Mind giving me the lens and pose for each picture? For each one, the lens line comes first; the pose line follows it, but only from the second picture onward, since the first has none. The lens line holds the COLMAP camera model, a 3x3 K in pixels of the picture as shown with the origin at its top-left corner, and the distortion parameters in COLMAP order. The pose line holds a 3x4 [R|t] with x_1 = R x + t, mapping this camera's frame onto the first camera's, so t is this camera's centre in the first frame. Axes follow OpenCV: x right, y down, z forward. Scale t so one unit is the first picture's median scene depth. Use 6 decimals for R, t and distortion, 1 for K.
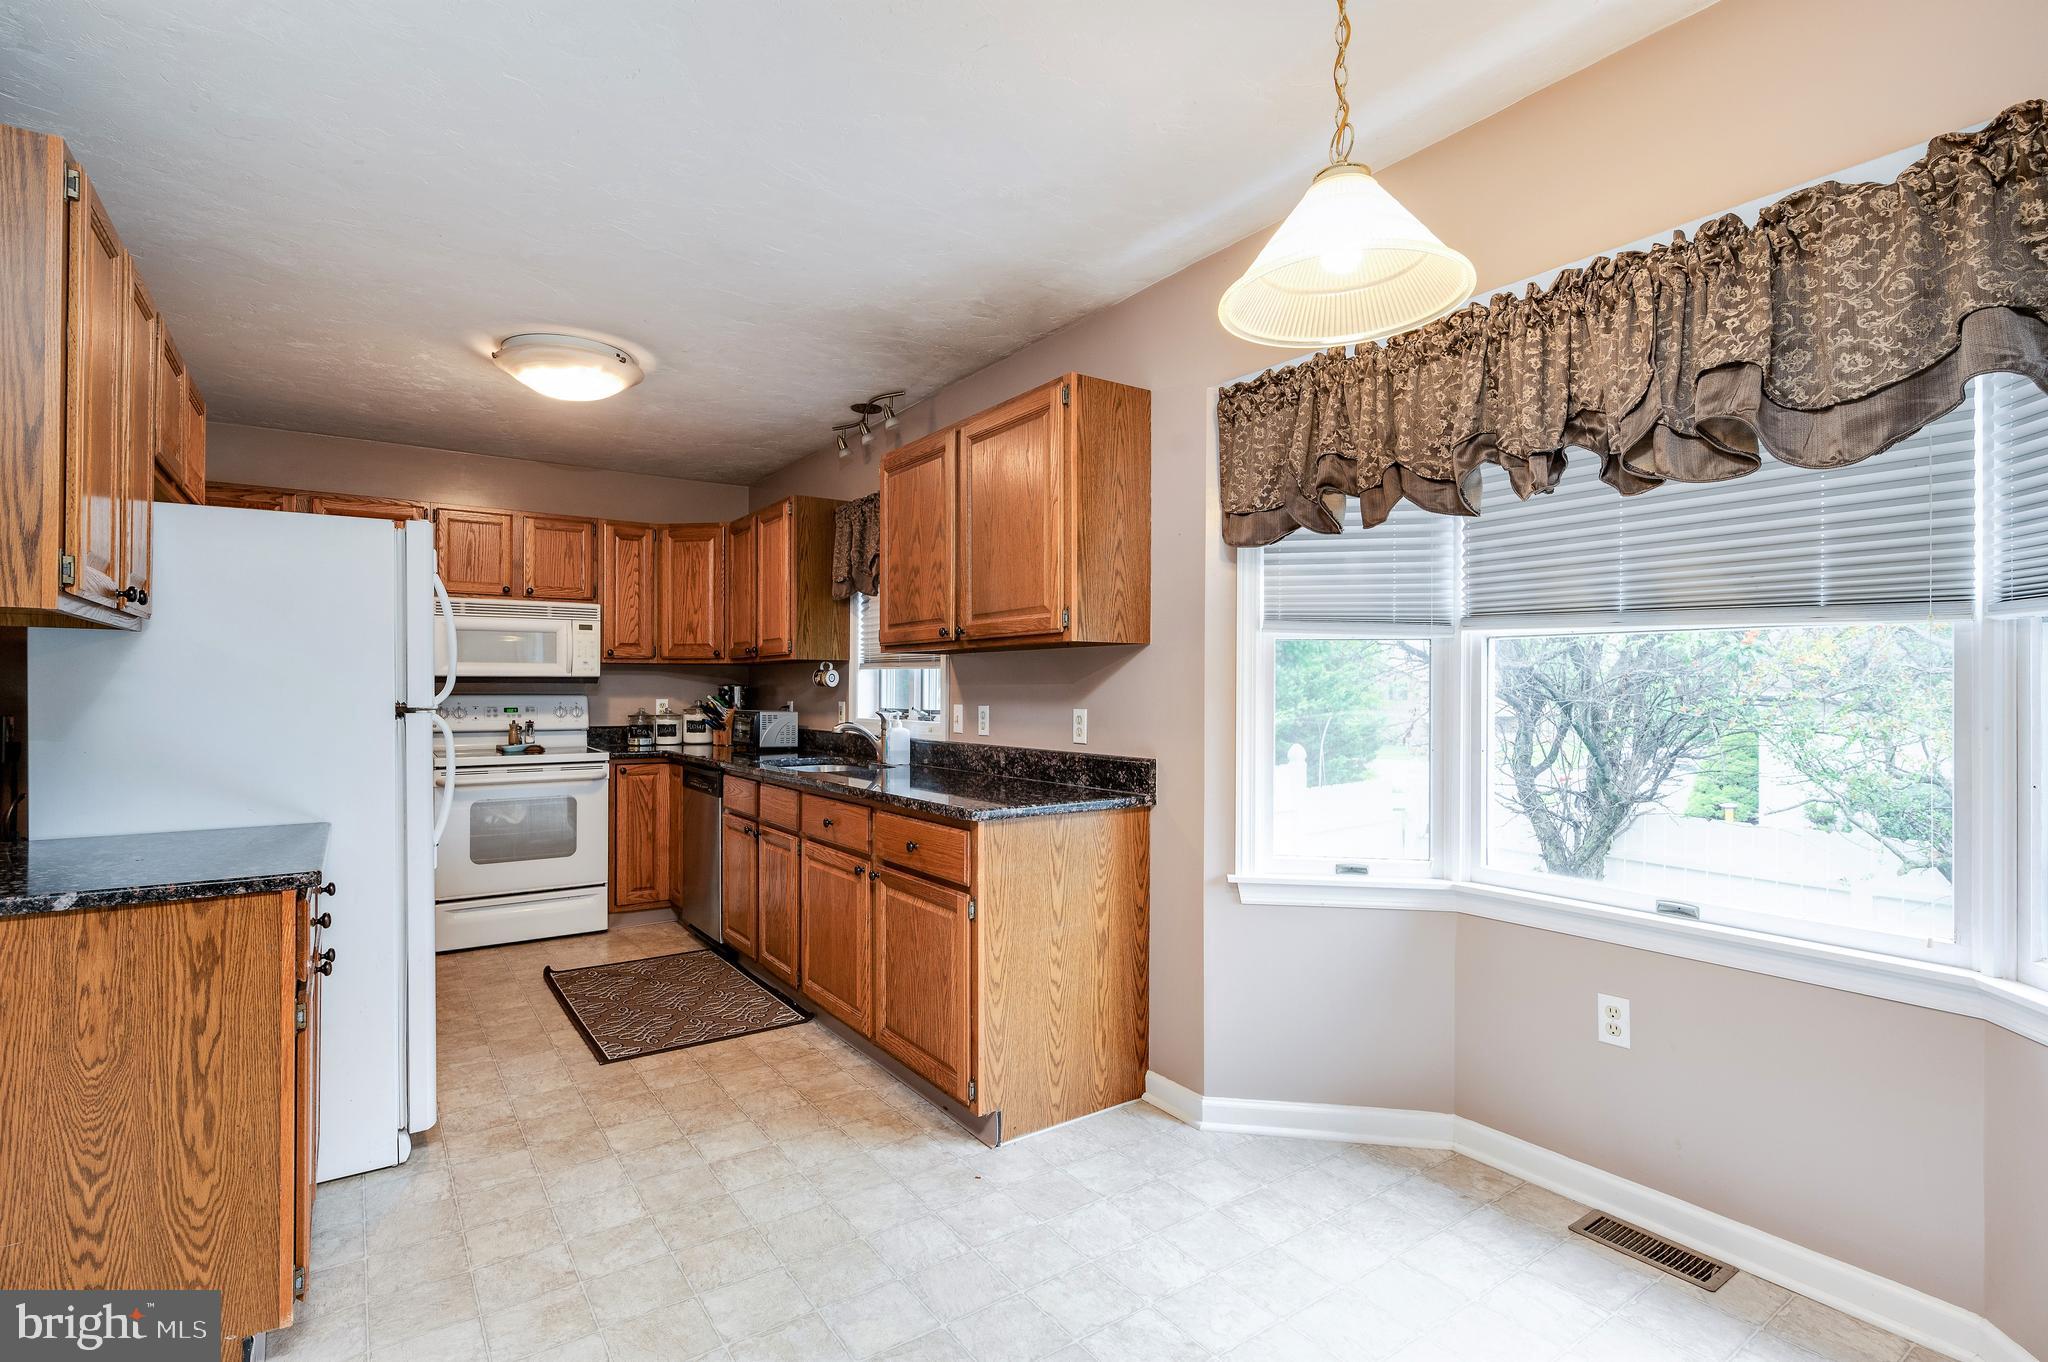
lens RADIAL K [[961.9, 0, 1029.2], [0, 961.9, 685.0], [0, 0, 1]] dist [-0.001463, -0.000258]
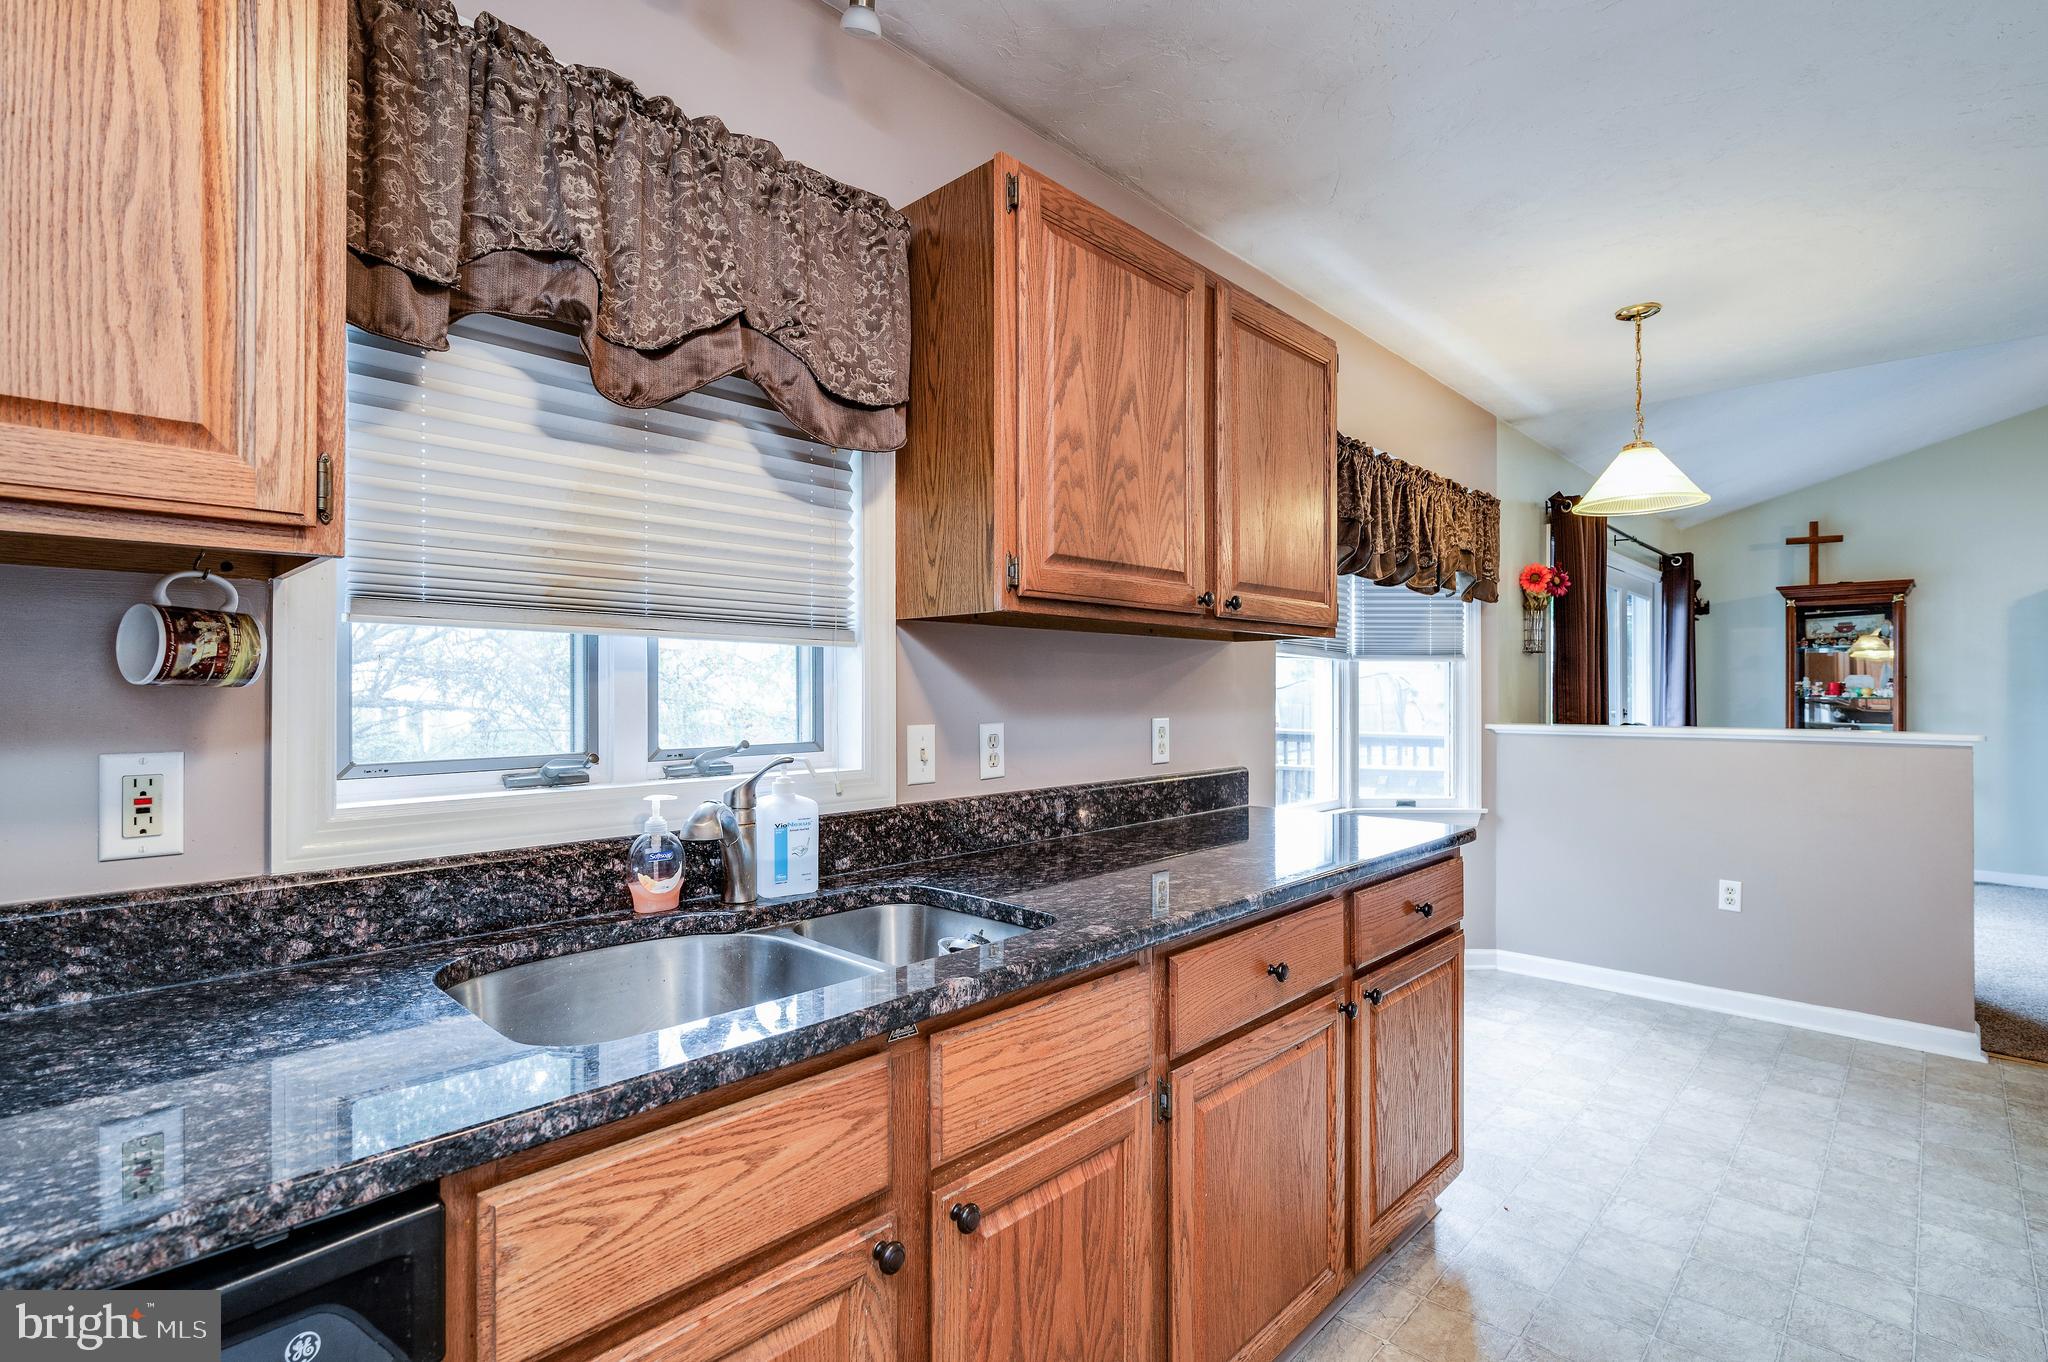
lens RADIAL K [[961.9, 0, 1029.2], [0, 961.9, 685.0], [0, 0, 1]] dist [-0.001463, -0.000258]
pose [[-0.197592, 0.005058, 0.980271, -0.456947], [-0.003080, 0.999979, -0.005780, 0.002205], [-0.980279, -0.004162, -0.197572, 0.846500]]
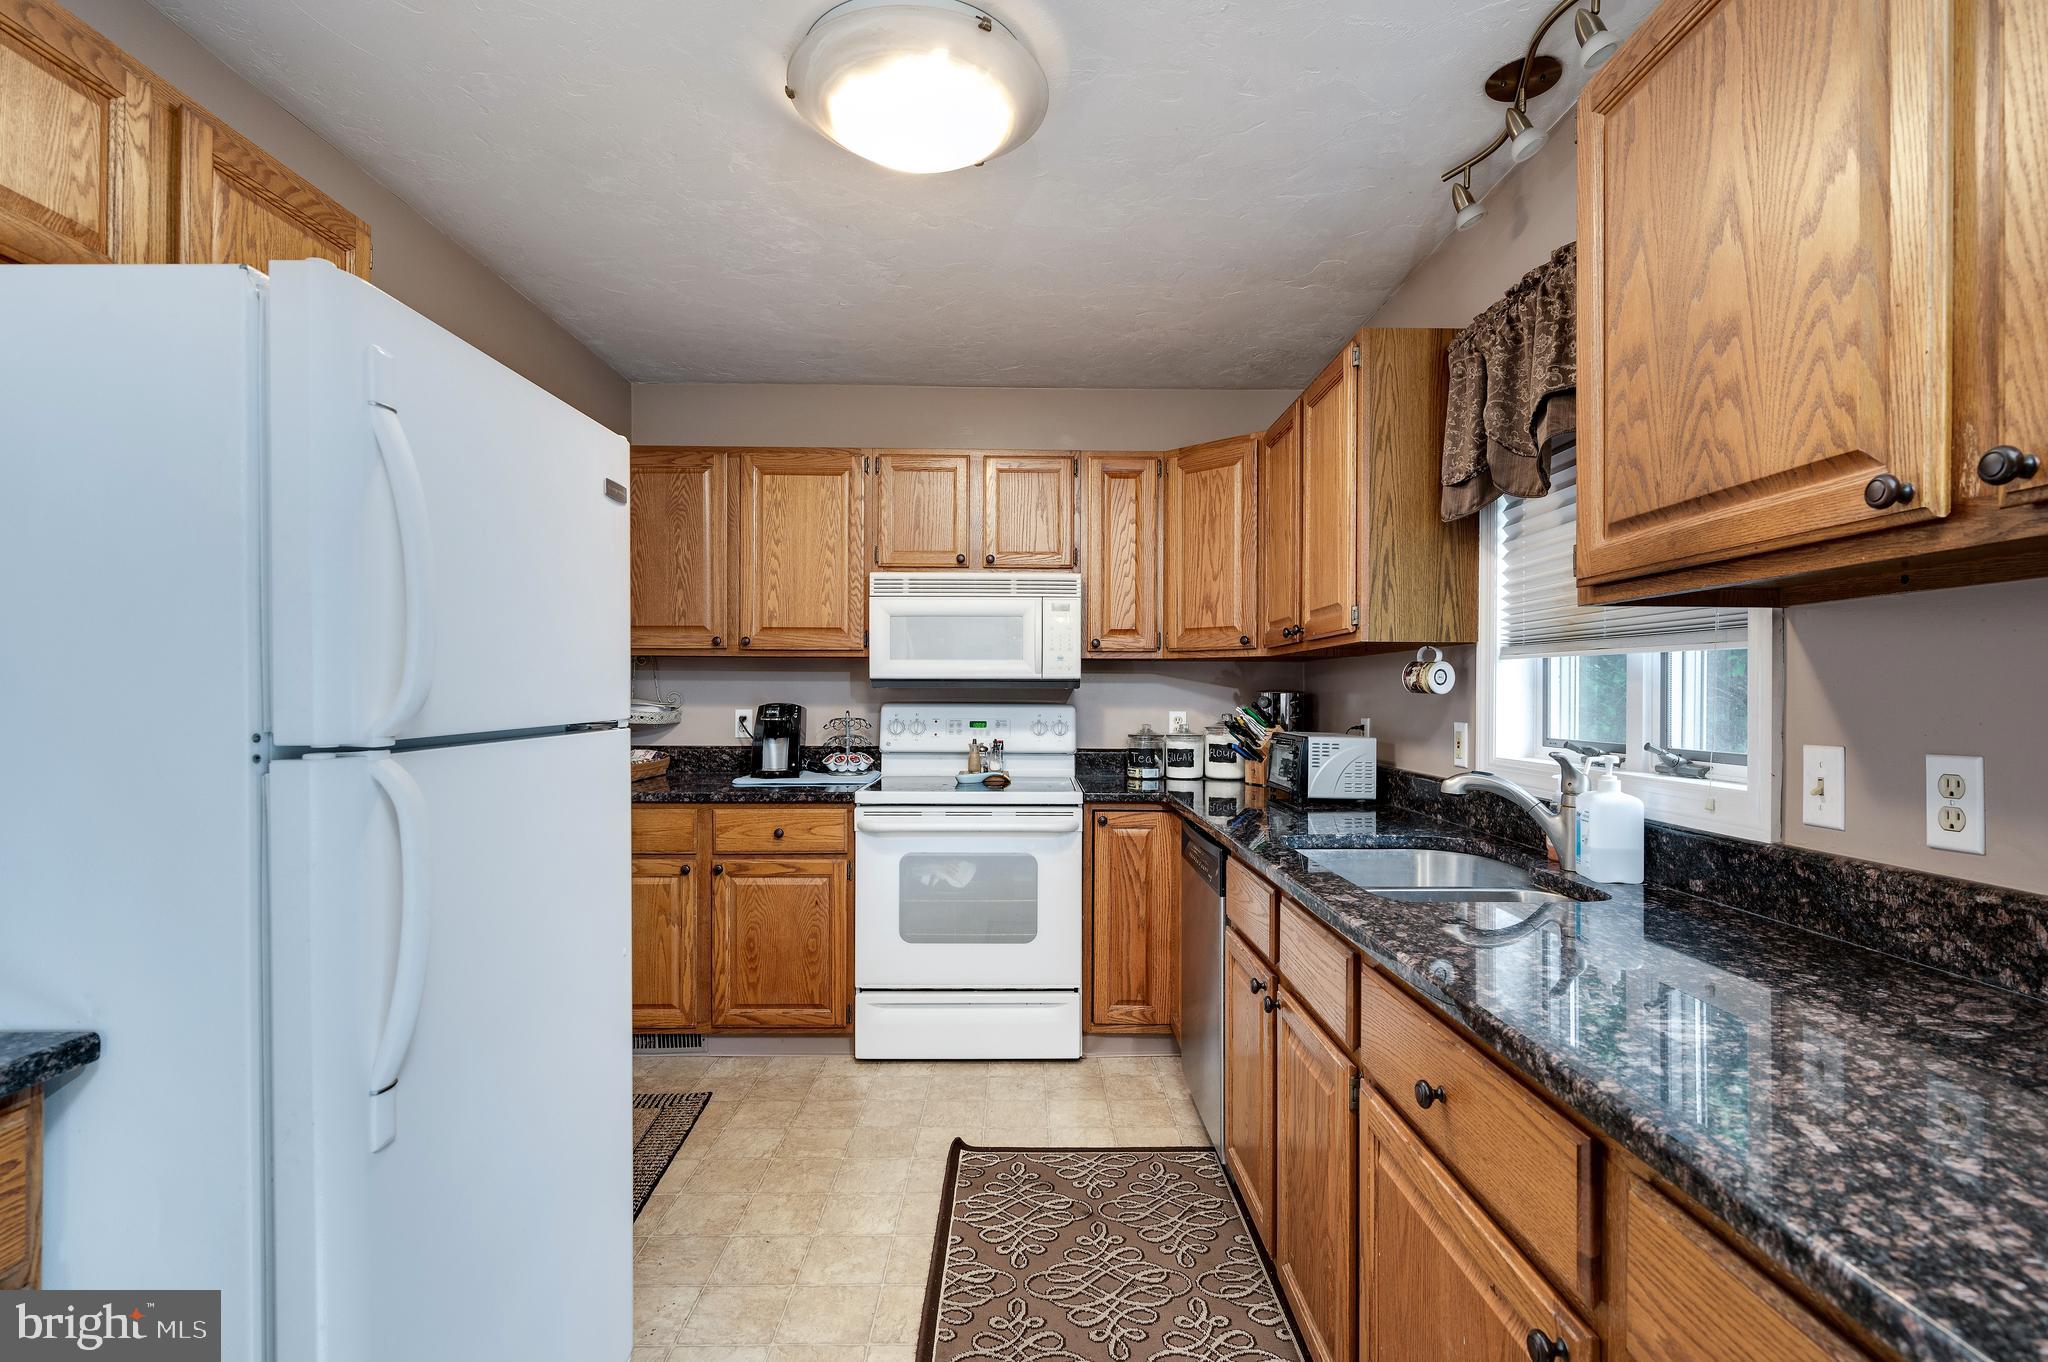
lens RADIAL K [[946.5, 0, 1029.2], [0, 946.5, 689.5], [0, 0, 1]] dist [-0.001521, -0.000167]
pose [[0.818773, -0.000315, -0.574118, -0.091906], [-0.001162, 0.999997, -0.002206, 0.000780], [0.574117, 0.002473, 0.818770, 0.445490]]
